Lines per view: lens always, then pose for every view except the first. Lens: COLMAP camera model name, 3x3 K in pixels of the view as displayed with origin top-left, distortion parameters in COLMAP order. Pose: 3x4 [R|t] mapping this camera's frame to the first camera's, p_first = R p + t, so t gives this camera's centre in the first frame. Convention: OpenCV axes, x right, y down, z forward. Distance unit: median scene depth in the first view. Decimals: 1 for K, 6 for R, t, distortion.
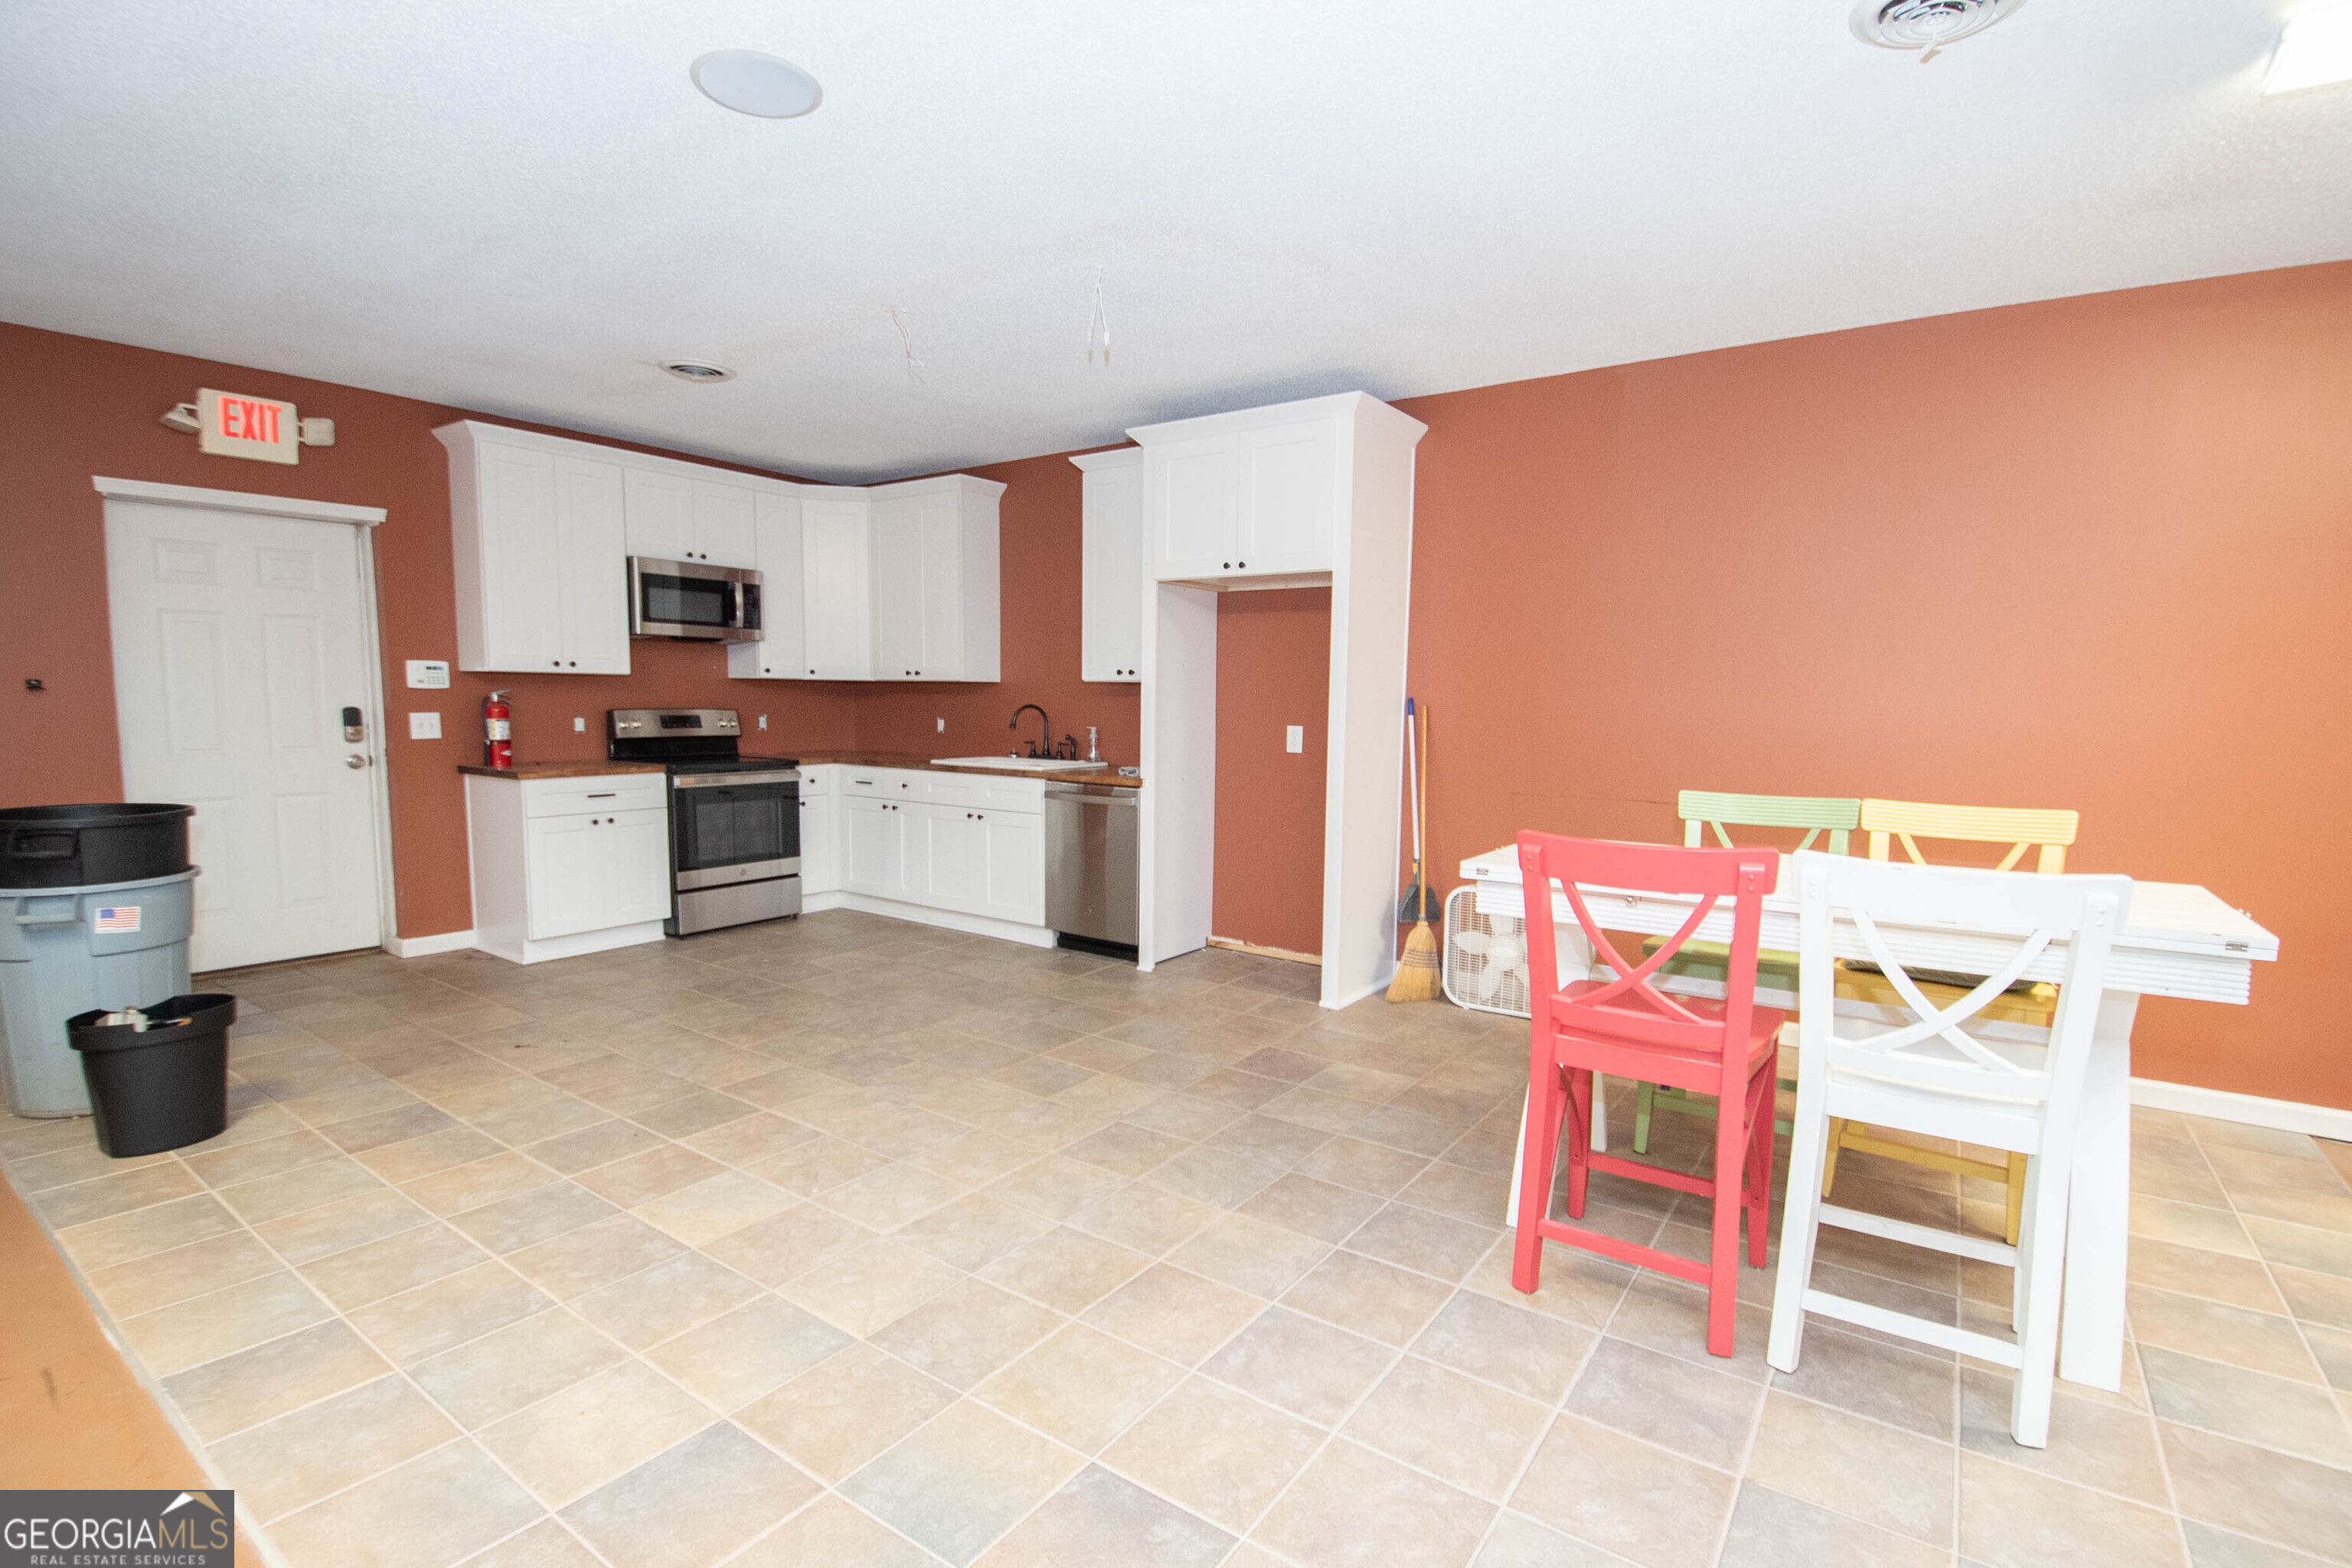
lens RADIAL K [[1047.9, 0, 1179.1], [0, 1047.9, 800.7], [0, 0, 1]] dist [0.008233, -0.019259]
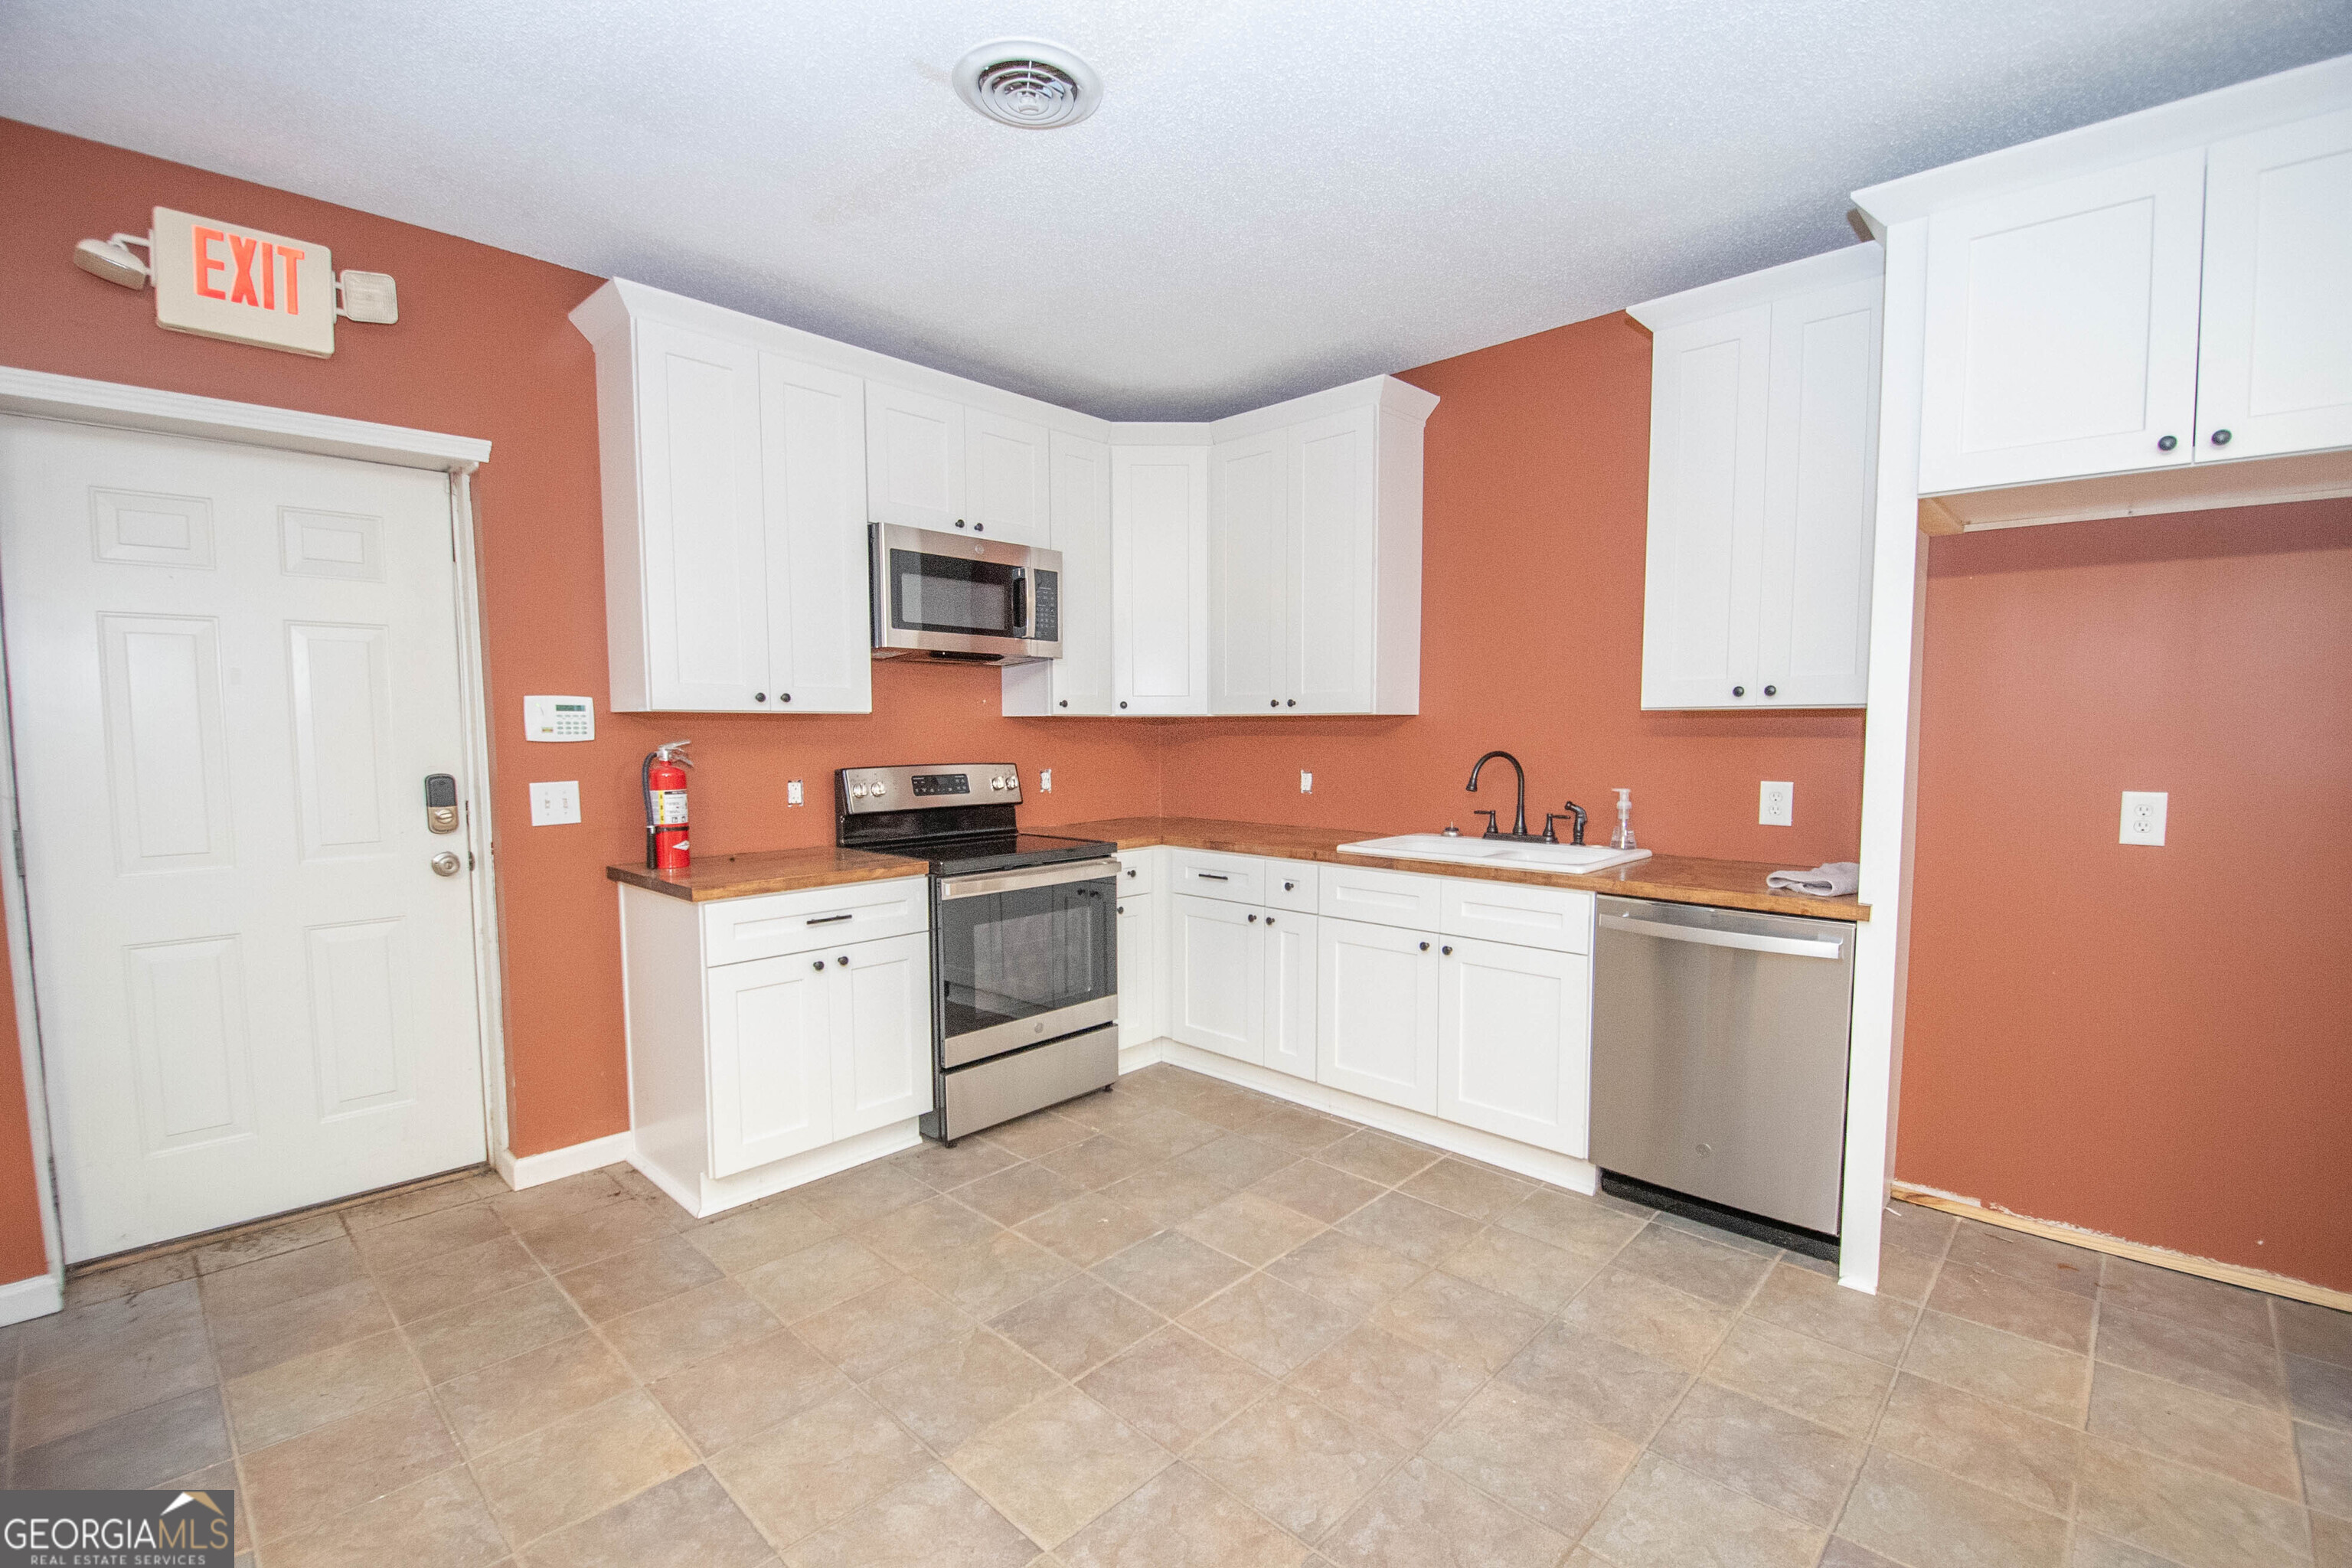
lens RADIAL K [[1047.9, 0, 1209.4], [0, 1047.9, 802.2], [0, 0, 1]] dist [0.008233, -0.019259]
pose [[0.990026, -0.006654, -0.140731, -0.249557], [0.002475, 0.999551, -0.029850, -0.050942], [0.140866, 0.029204, 0.989598, 0.434527]]
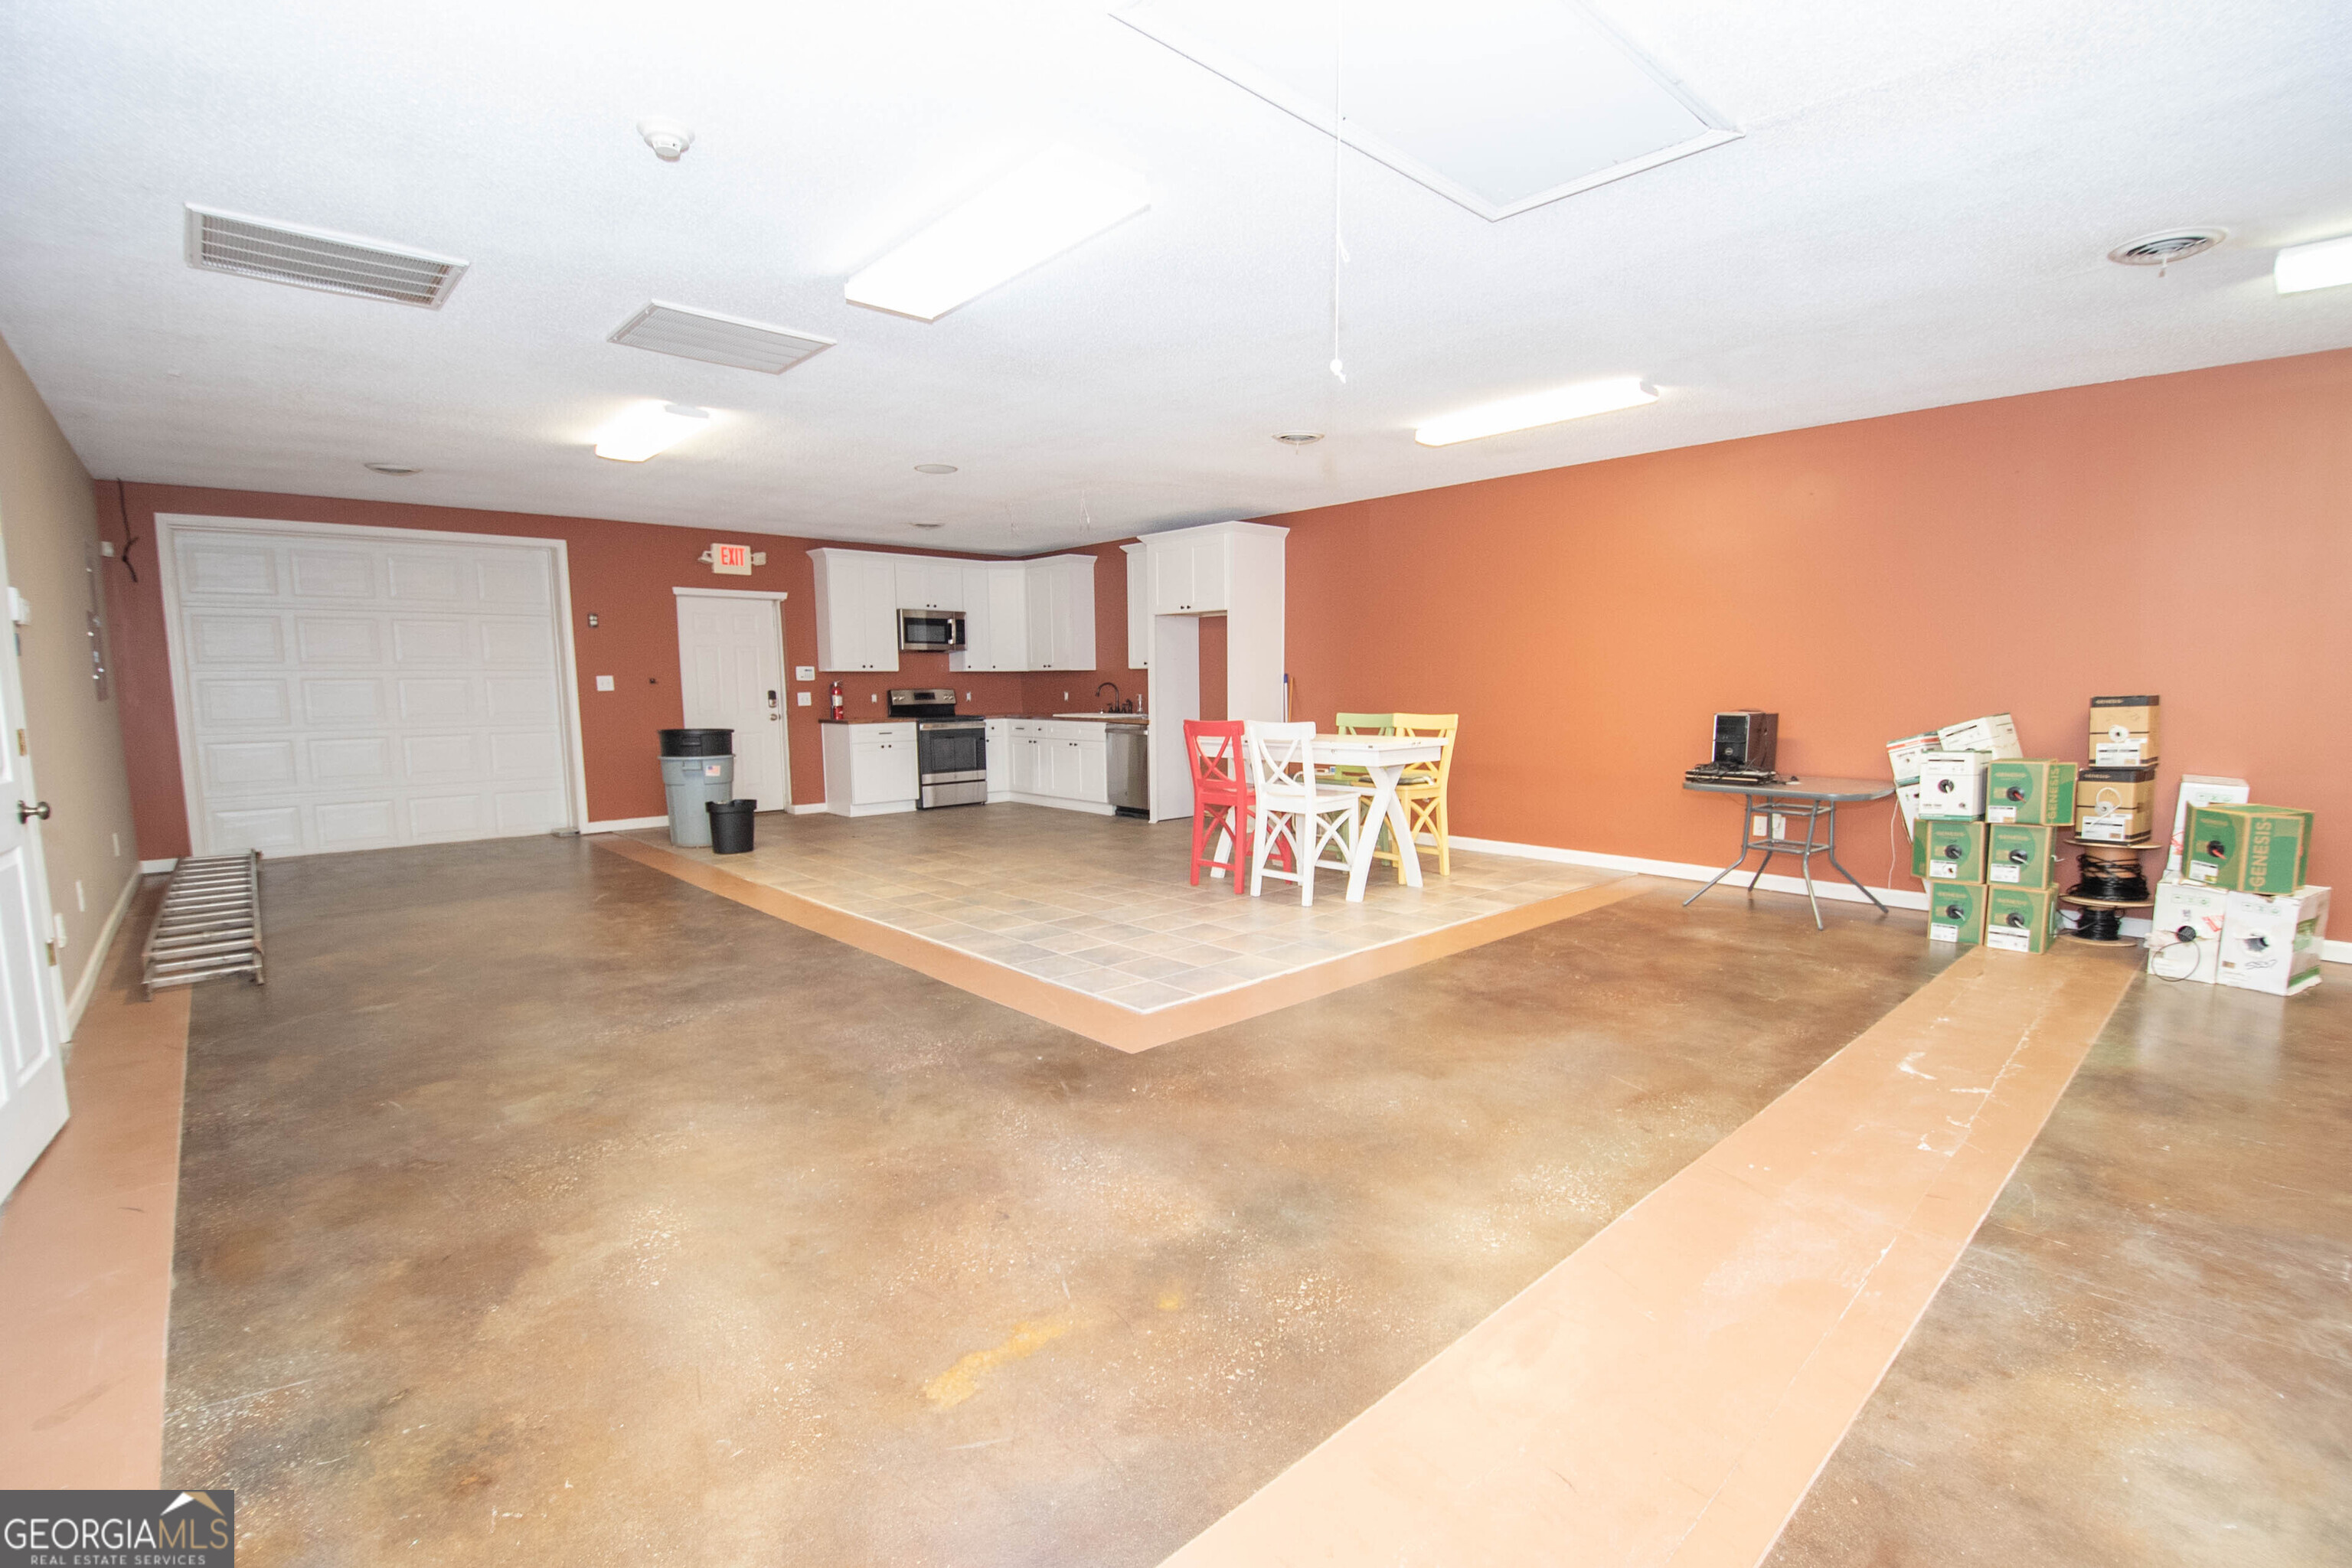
lens RADIAL K [[1047.9, 0, 1197.1], [0, 1047.9, 802.6], [0, 0, 1]] dist [0.008233, -0.019259]
pose [[0.977696, 0.002255, -0.210012, 0.419074], [0.001224, 0.999864, 0.016433, 0.090782], [0.210021, -0.016324, 0.977561, -0.774293]]
